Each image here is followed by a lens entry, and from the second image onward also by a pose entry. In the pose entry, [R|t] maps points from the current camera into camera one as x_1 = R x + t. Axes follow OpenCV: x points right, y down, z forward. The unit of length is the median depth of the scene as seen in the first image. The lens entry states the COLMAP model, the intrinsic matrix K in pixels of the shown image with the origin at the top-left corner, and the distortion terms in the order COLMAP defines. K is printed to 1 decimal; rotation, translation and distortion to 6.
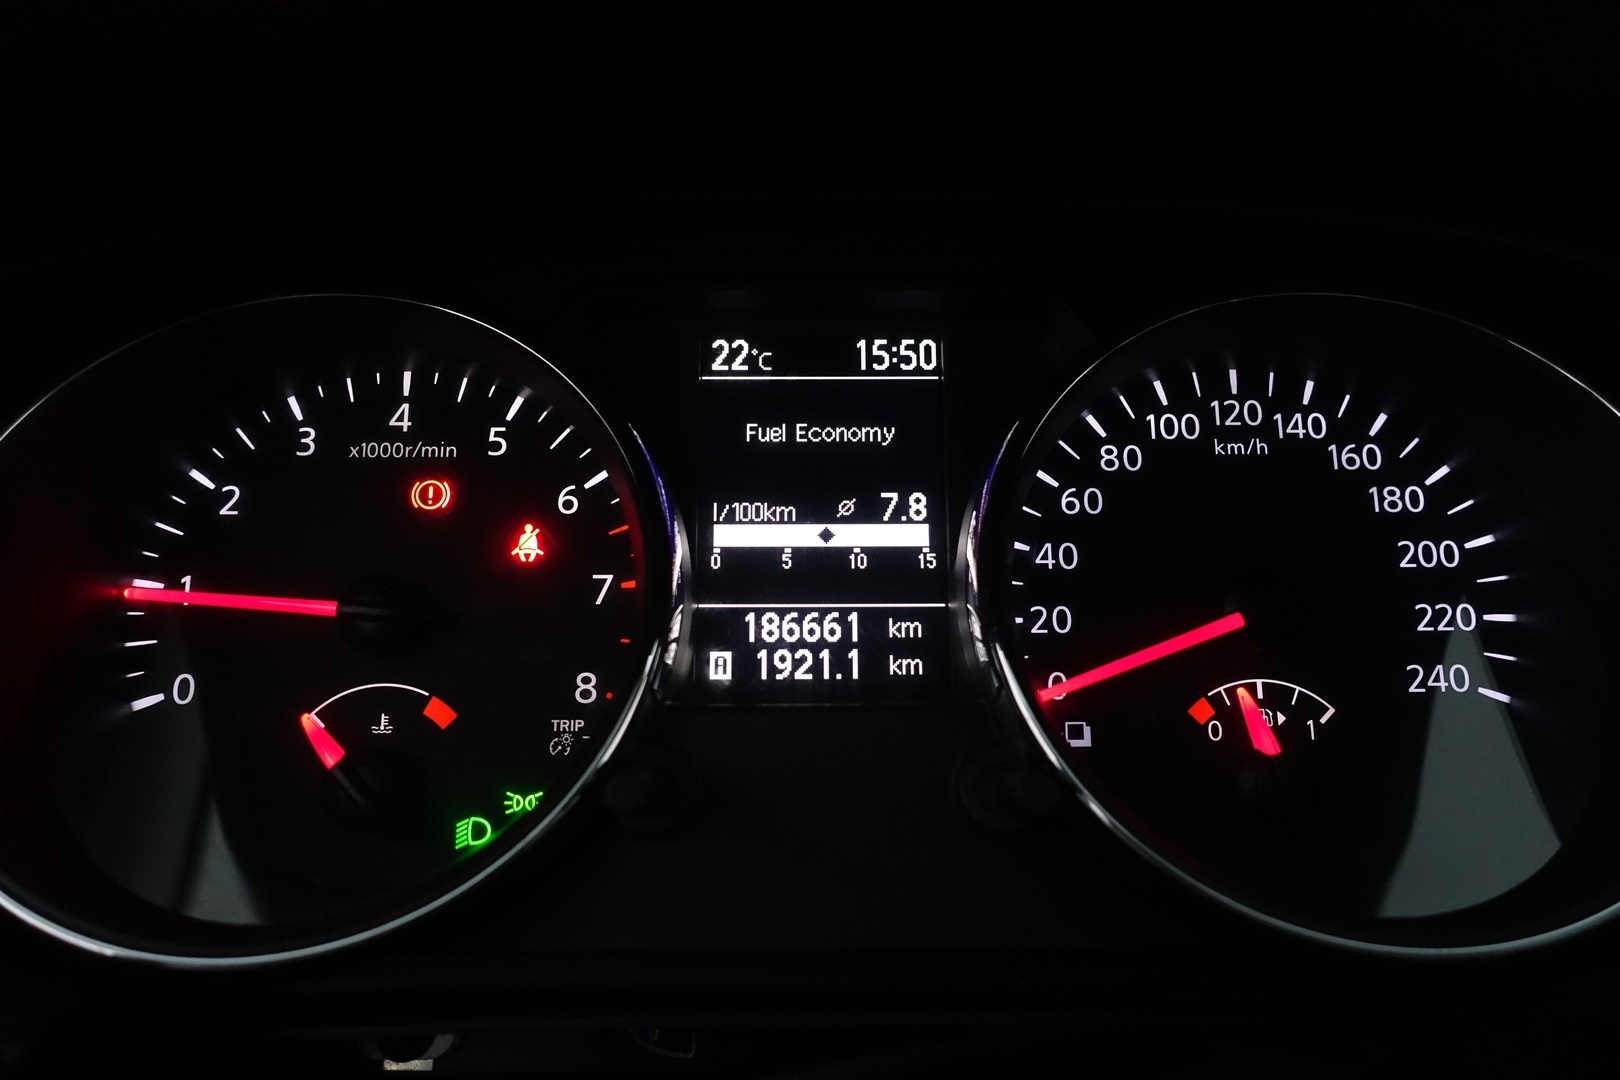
lens RADIAL K [[1103.5, 0, 775.1], [0, 1103.5, 514.4], [0, 0, 1]] dist [-0.009925, 0.009157]
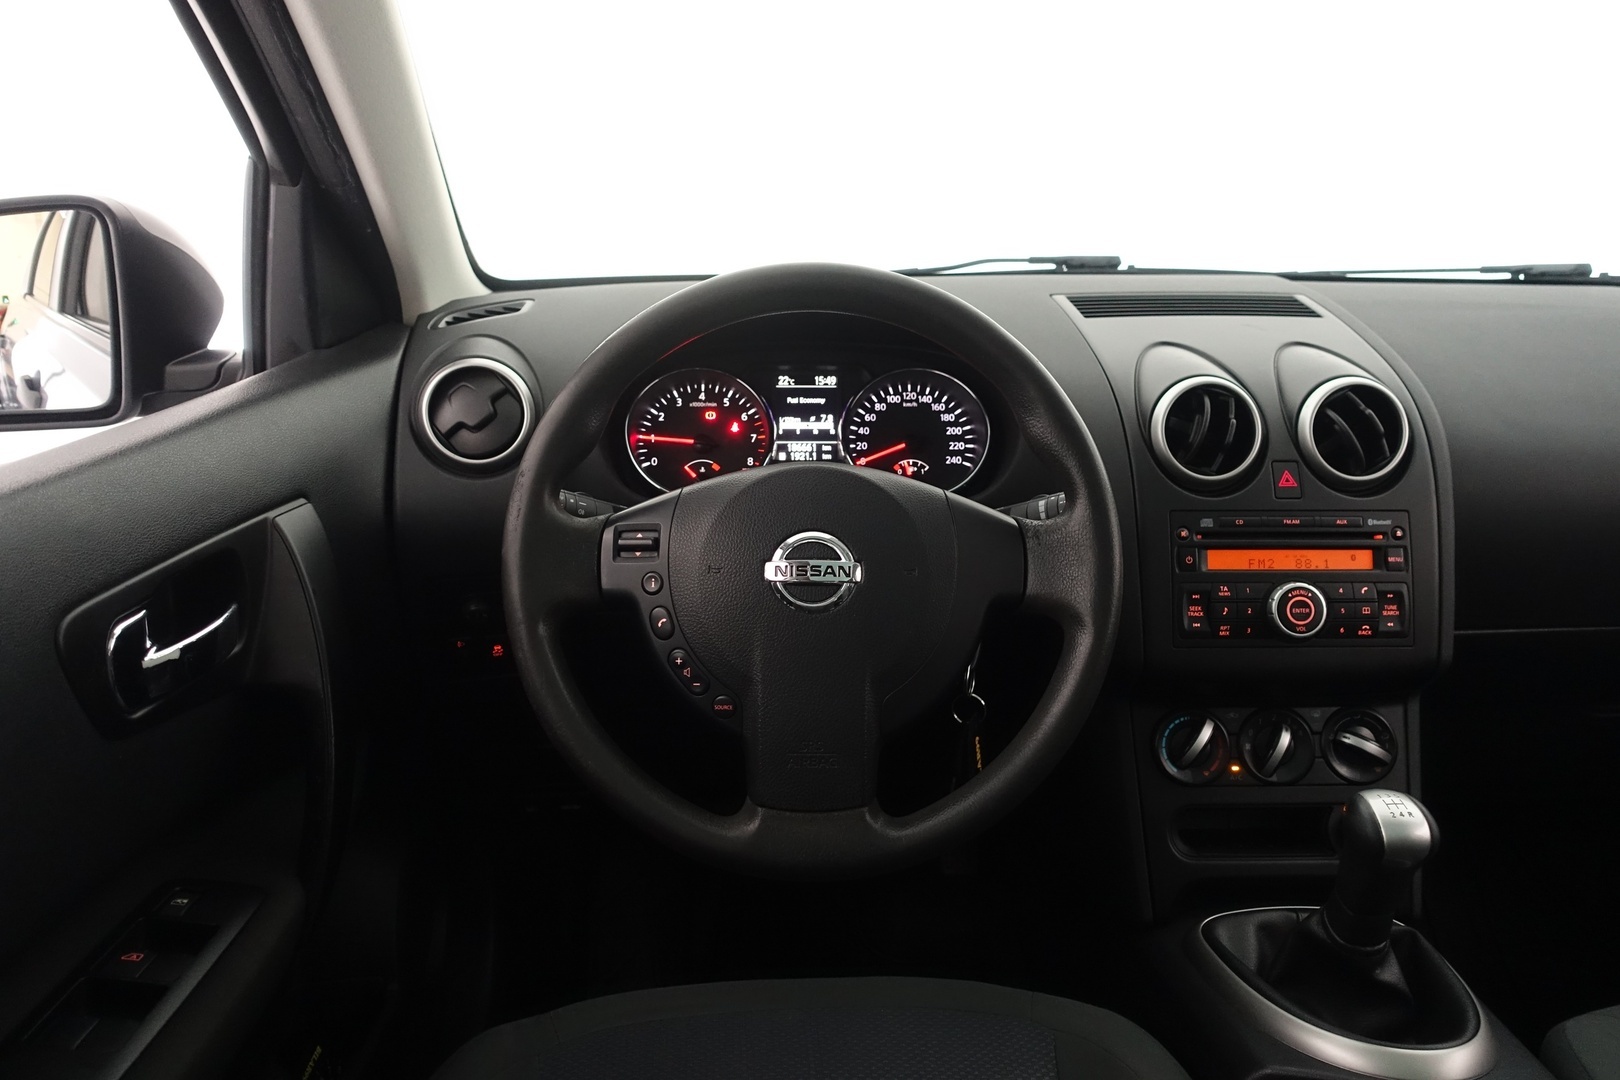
lens RADIAL K [[1103.5, 0, 814.8], [0, 1103.5, 544.2], [0, 0, 1]] dist [-0.009925, 0.009157]
pose [[0.999505, -0.000473, 0.031454, -0.056139], [-0.001451, 0.998128, 0.061141, 0.207339], [-0.031424, -0.061157, 0.997633, -3.107791]]
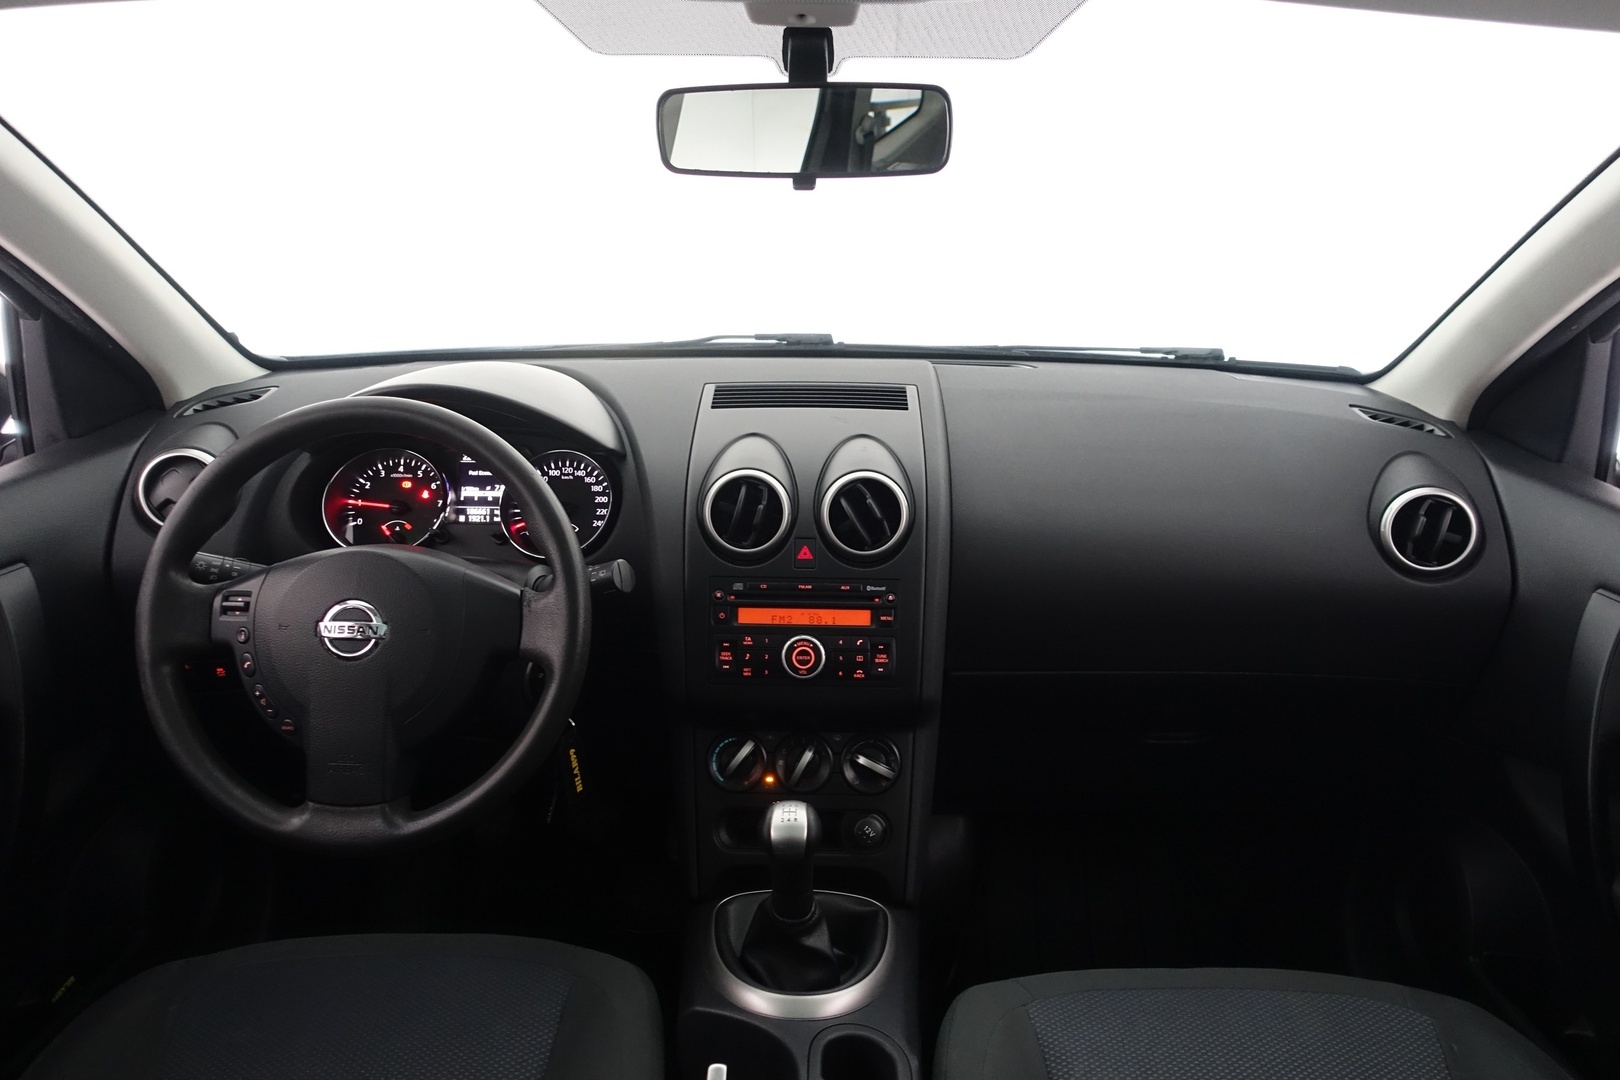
lens RADIAL K [[1103.5, 0, 814.9], [0, 1103.5, 531.4], [0, 0, 1]] dist [-0.009925, 0.009157]
pose [[0.999821, 0.016030, -0.010000, 1.625523], [-0.015377, 0.997937, 0.062335, -0.148297], [0.010979, -0.062170, 0.998005, -4.070317]]
